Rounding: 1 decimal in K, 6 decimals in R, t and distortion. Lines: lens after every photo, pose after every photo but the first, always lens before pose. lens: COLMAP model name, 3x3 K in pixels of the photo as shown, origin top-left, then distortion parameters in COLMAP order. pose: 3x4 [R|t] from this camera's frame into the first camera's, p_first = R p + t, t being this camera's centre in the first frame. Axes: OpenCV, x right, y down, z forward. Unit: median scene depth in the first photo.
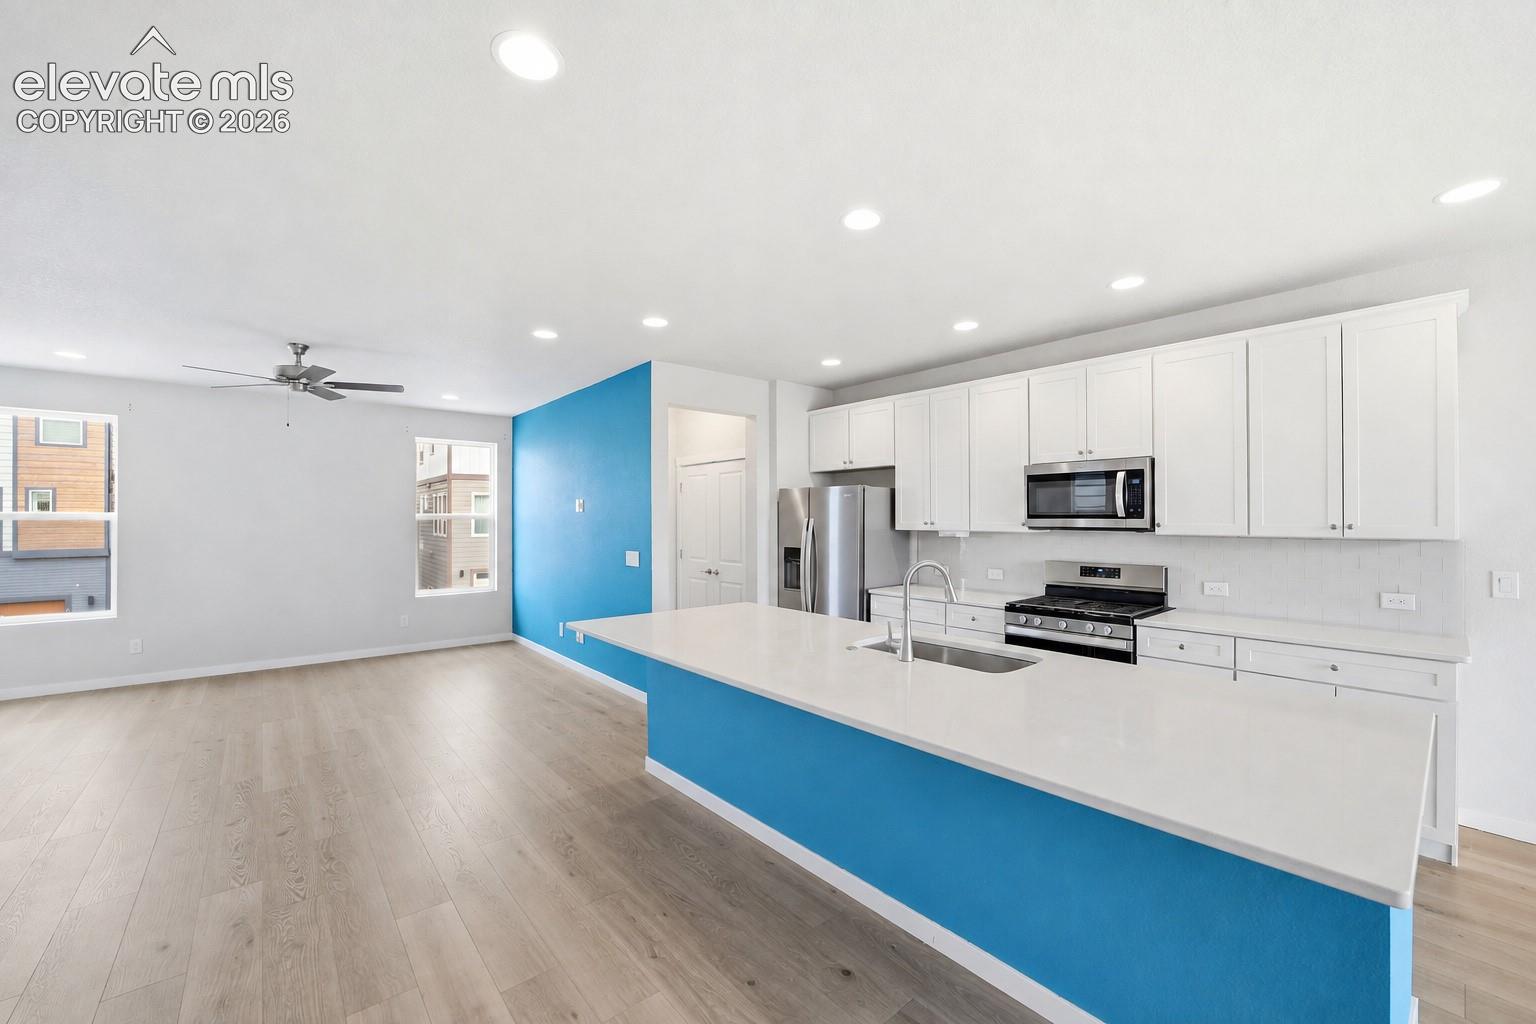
lens RADIAL K [[599.4, 0, 754.0], [0, 599.4, 507.9], [0, 0, 1]] dist [-0.012841, 0.000707]
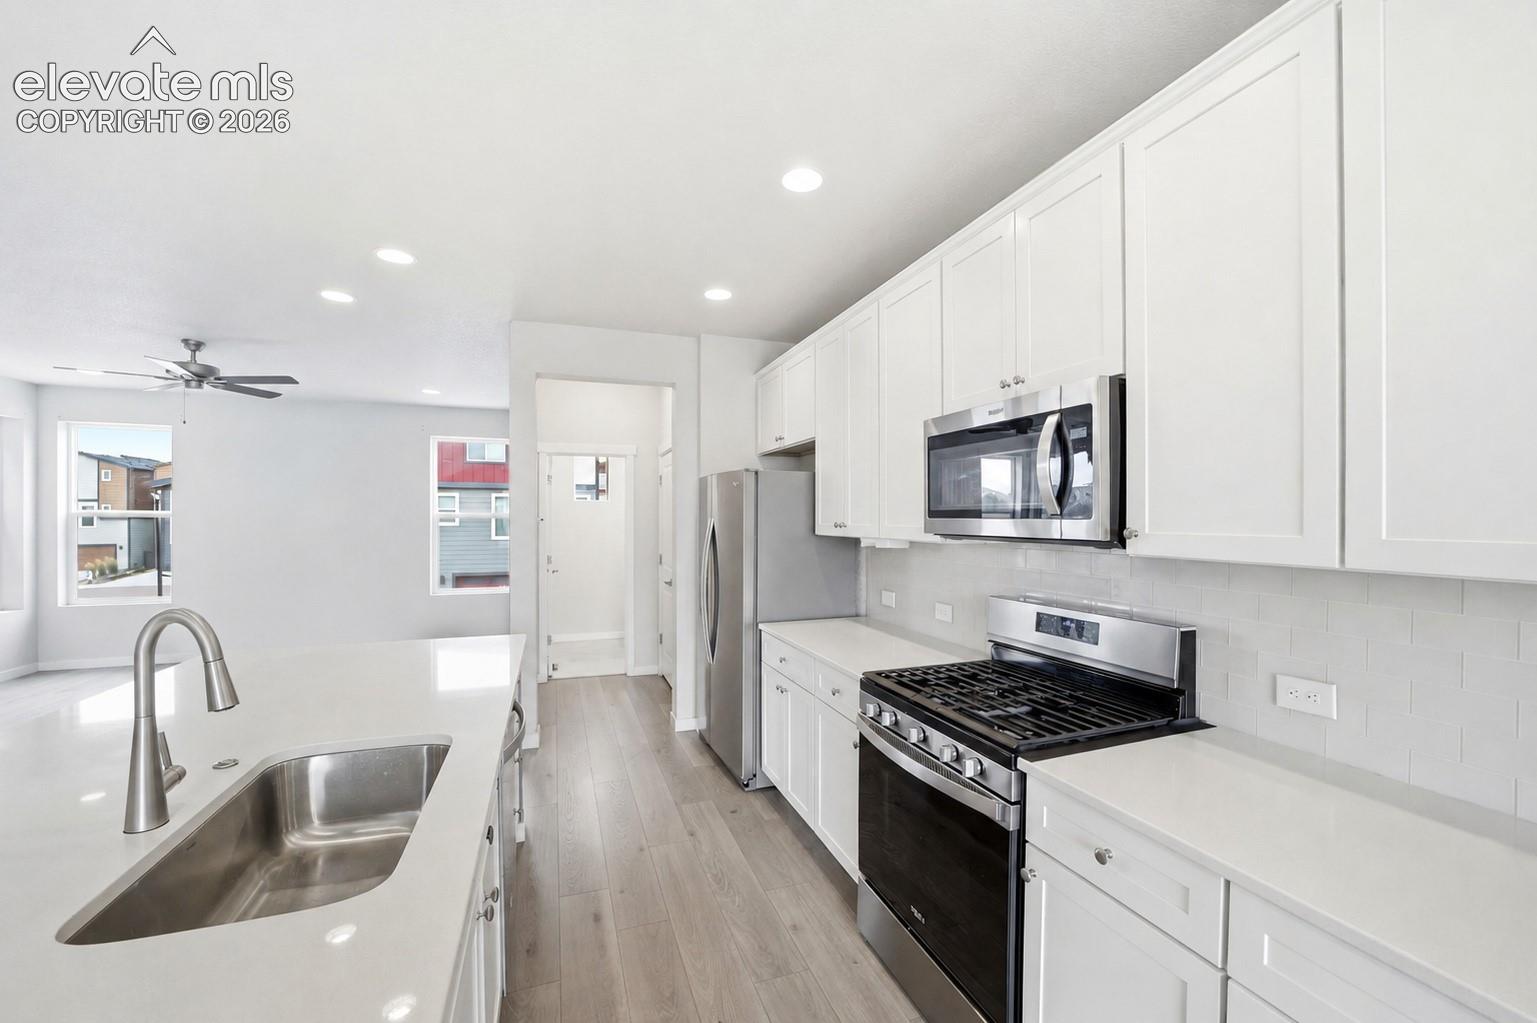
lens RADIAL K [[599.8, 0, 771.8], [0, 599.8, 515.5], [0, 0, 1]] dist [-0.012841, 0.000707]
pose [[0.941393, -0.003244, -0.337295, 0.512191], [0.007532, 0.999907, 0.011406, 0.008143], [0.337227, -0.013278, 0.941330, 0.453500]]
